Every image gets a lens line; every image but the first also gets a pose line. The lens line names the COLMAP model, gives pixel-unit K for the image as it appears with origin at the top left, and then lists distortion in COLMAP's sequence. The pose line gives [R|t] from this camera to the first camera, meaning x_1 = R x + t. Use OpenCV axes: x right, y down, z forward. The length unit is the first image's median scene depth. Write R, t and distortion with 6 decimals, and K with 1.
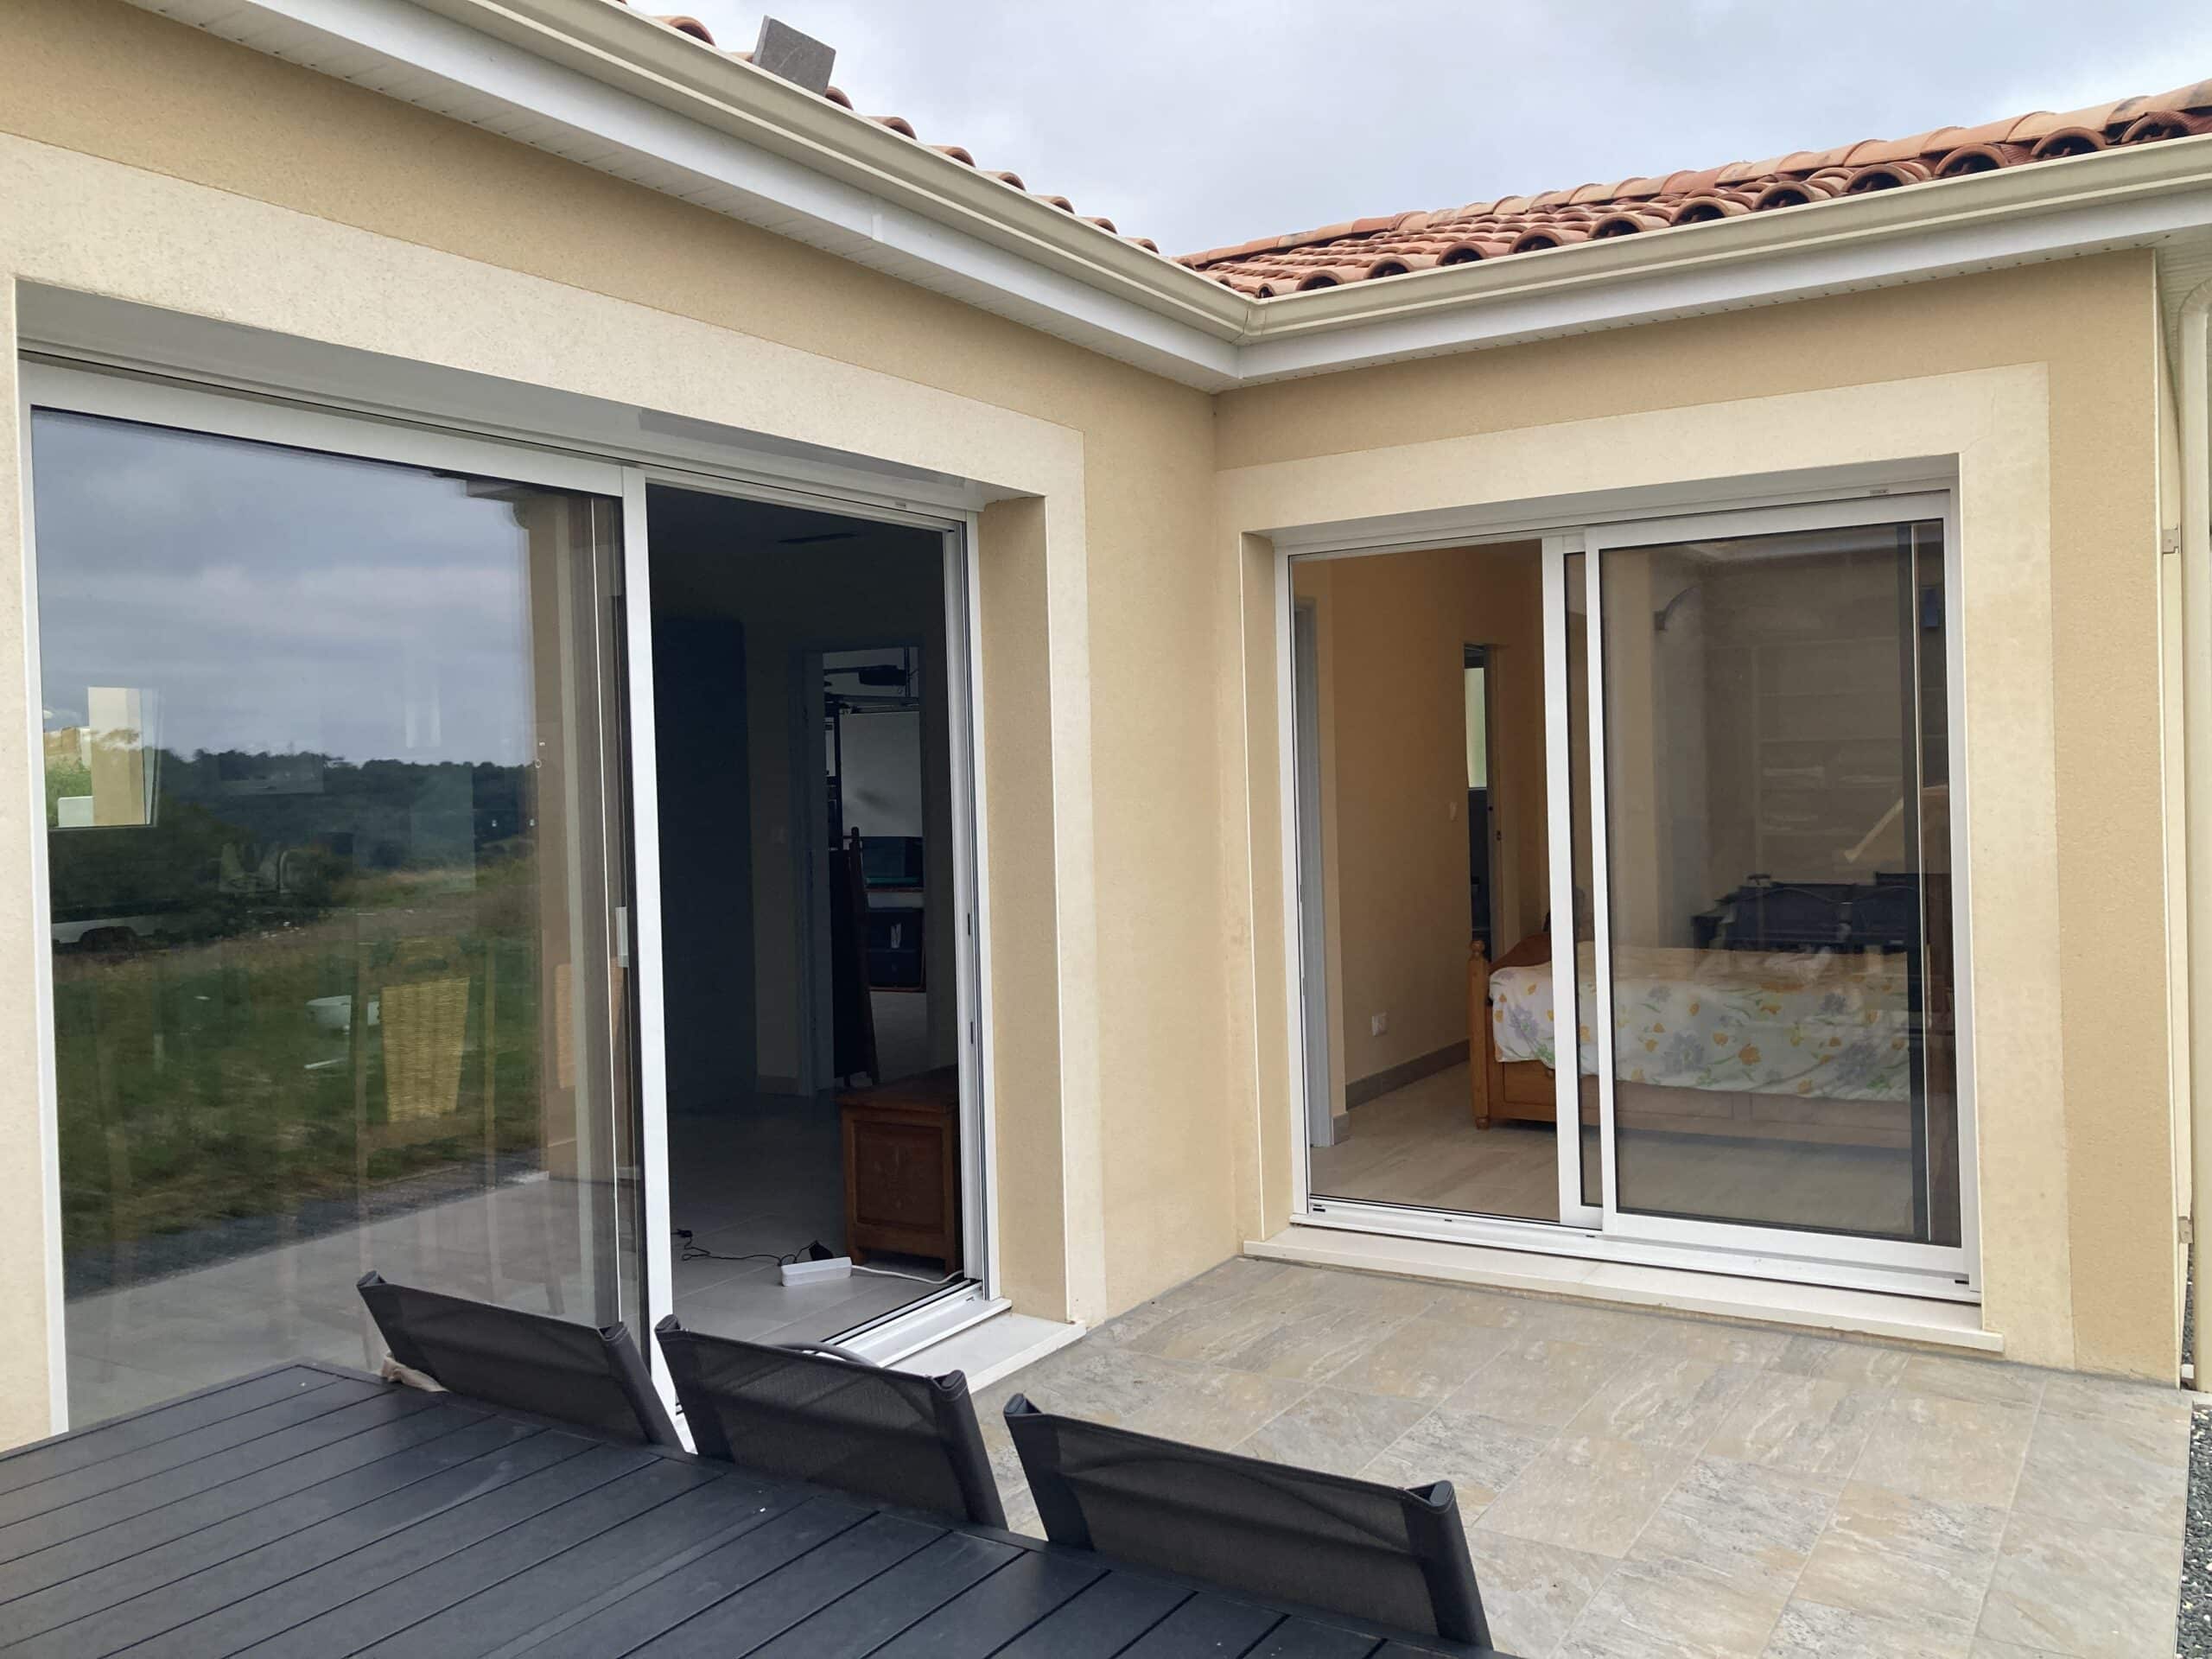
lens RADIAL K [[1802.6, 0, 1105.4], [0, 1802.6, 825.3], [0, 0, 1]] dist [-0.002992, -0.000891]
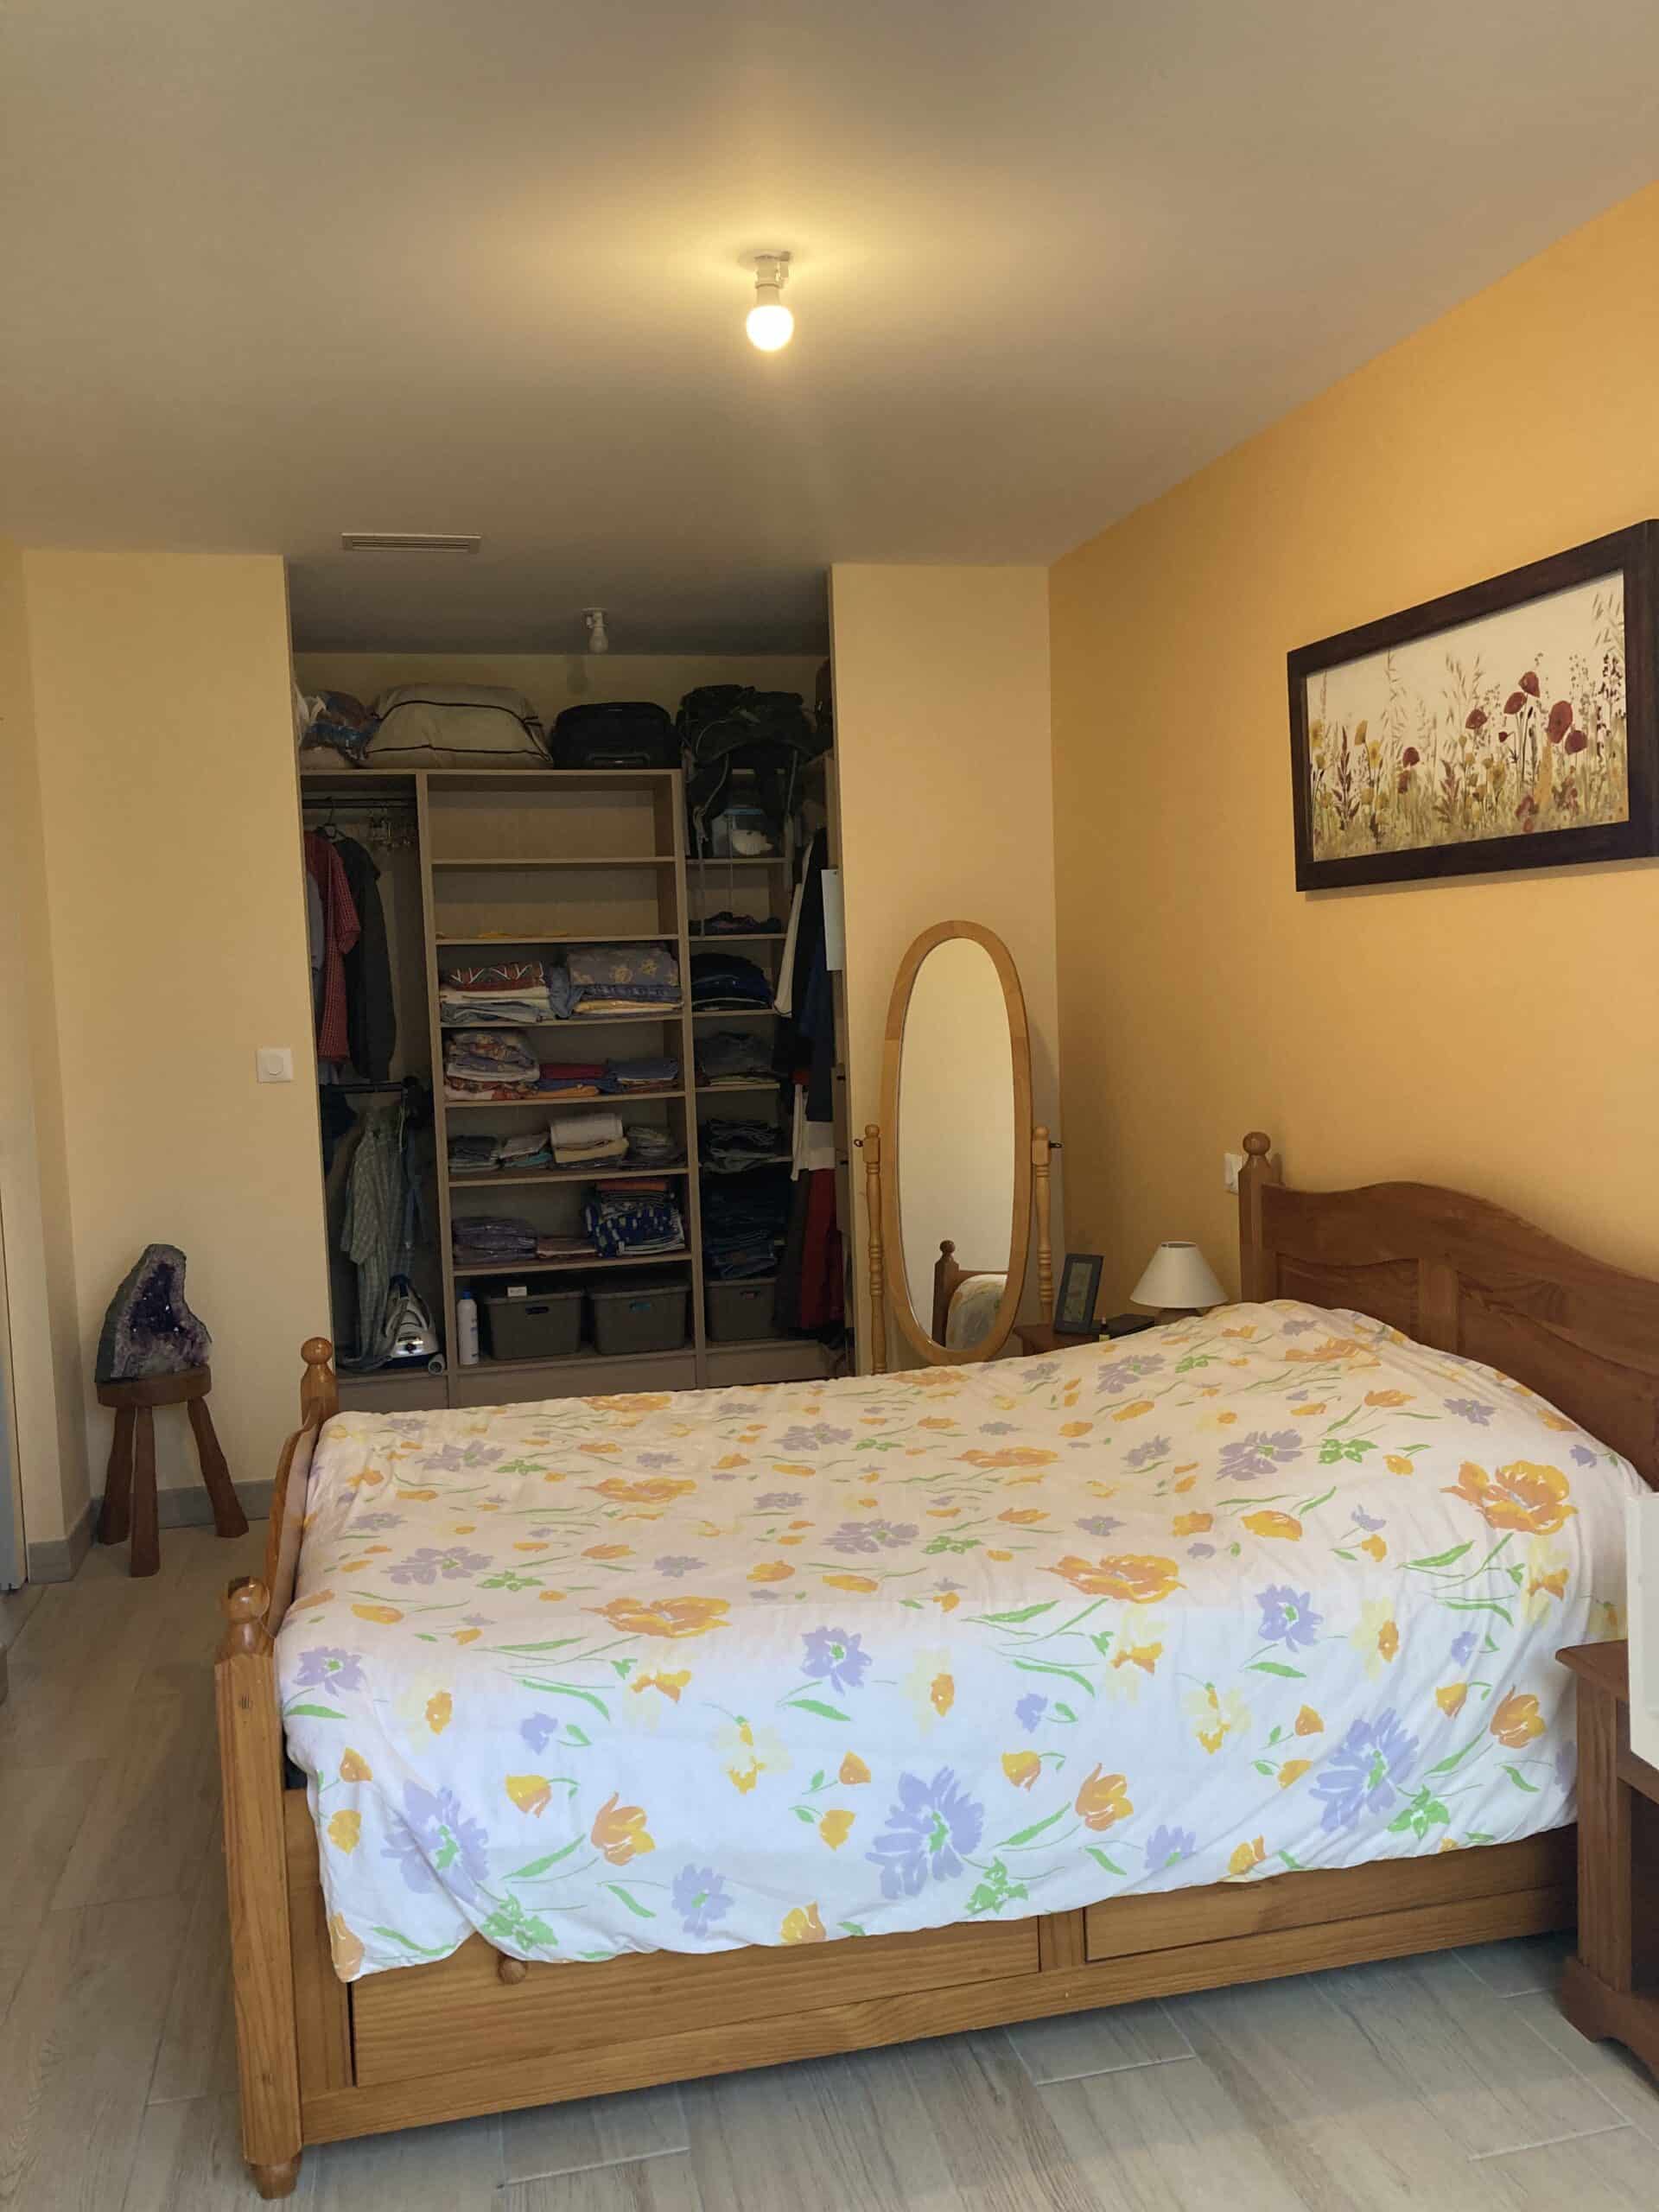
lens RADIAL K [[1802.6, 0, 831.9], [0, 1802.6, 1103.5], [0, 0, 1]] dist [-0.002992, -0.000891]
pose [[0.715215, -0.048365, 0.697230, 0.078899], [0.028719, 0.998794, 0.039824, -0.023115], [-0.698315, -0.008459, 0.715741, 0.764563]]
